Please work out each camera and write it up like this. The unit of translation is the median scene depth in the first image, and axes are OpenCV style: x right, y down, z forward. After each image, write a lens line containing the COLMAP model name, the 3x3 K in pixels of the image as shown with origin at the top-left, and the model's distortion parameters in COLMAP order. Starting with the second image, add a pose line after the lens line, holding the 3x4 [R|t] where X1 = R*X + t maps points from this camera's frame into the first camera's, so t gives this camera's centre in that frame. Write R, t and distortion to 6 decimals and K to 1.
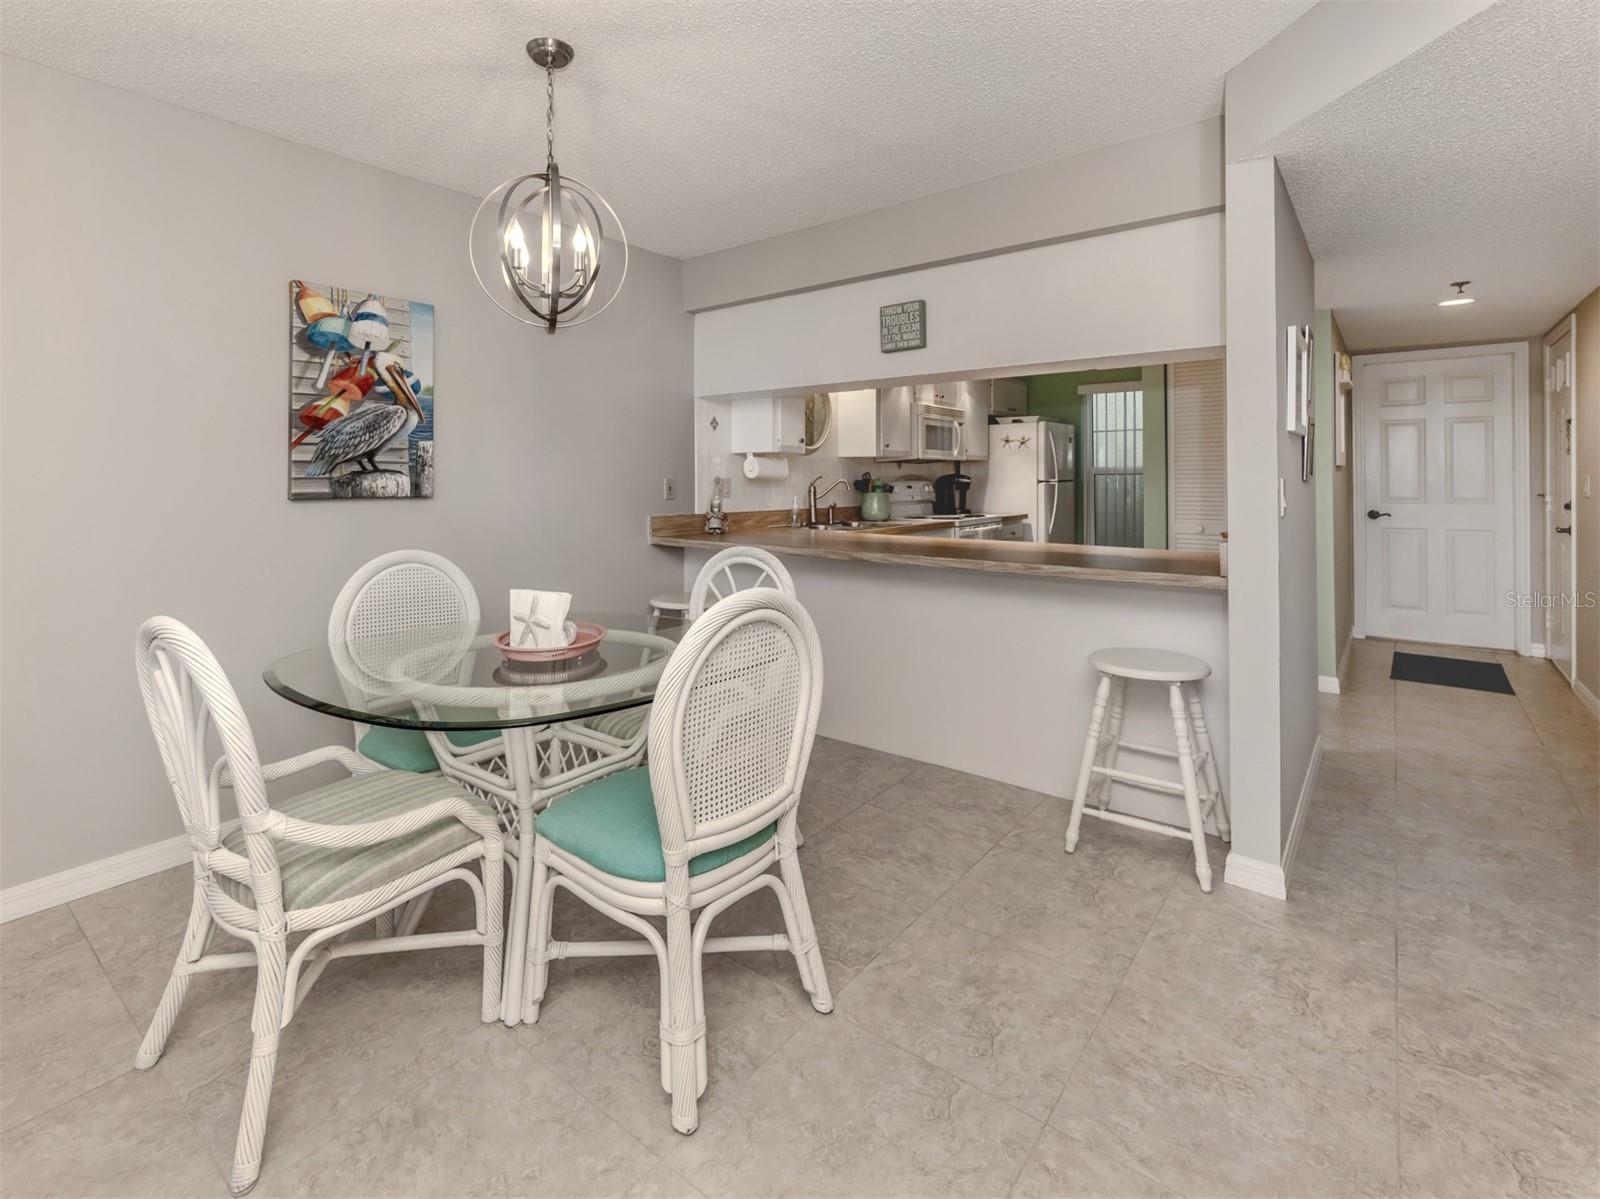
lens RADIAL K [[769.2, 0, 753.9], [0, 769.2, 485.9], [0, 0, 1]] dist [0.005435, -0.000202]
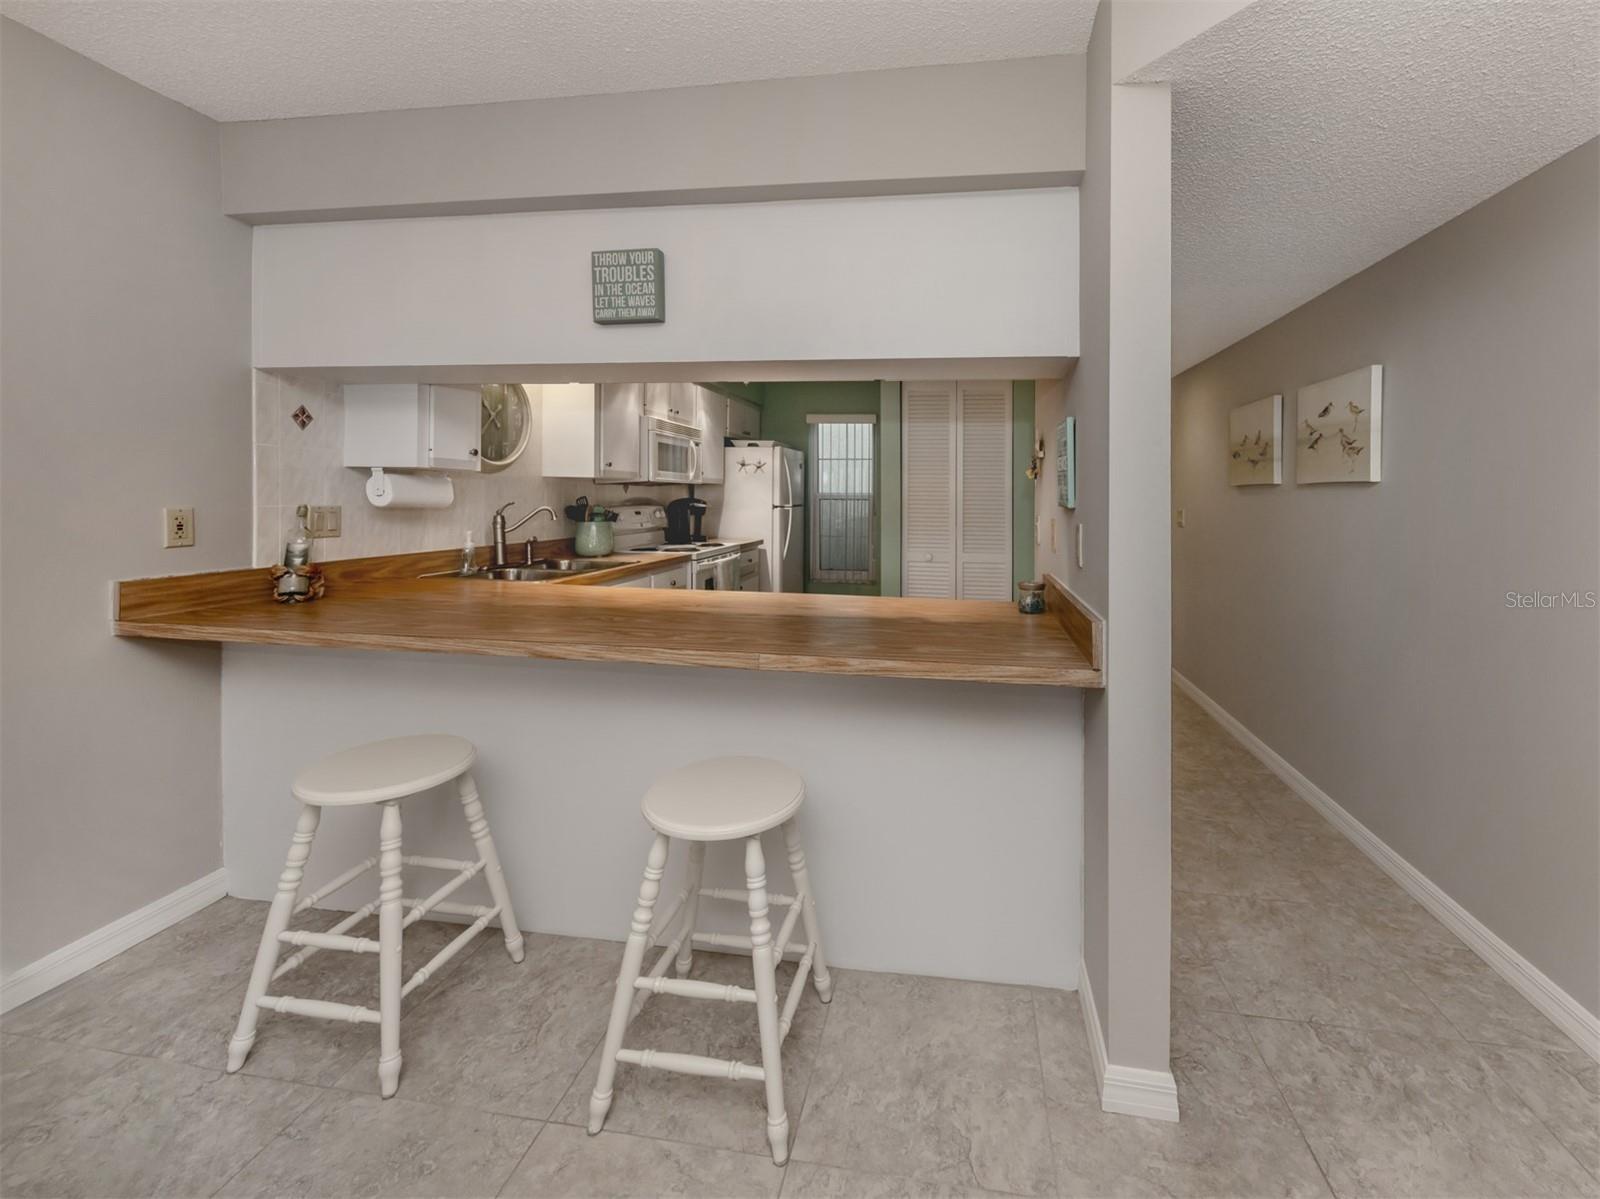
lens RADIAL K [[643.6, 0, 883.7], [0, 643.6, 509.2], [0, 0, 1]] dist [0.001029, -0.000072]
pose [[0.845115, 0.004364, 0.534567, 0.065049], [-0.011821, 0.999875, 0.010527, -0.018654], [-0.534454, -0.015215, 0.845061, 0.318882]]
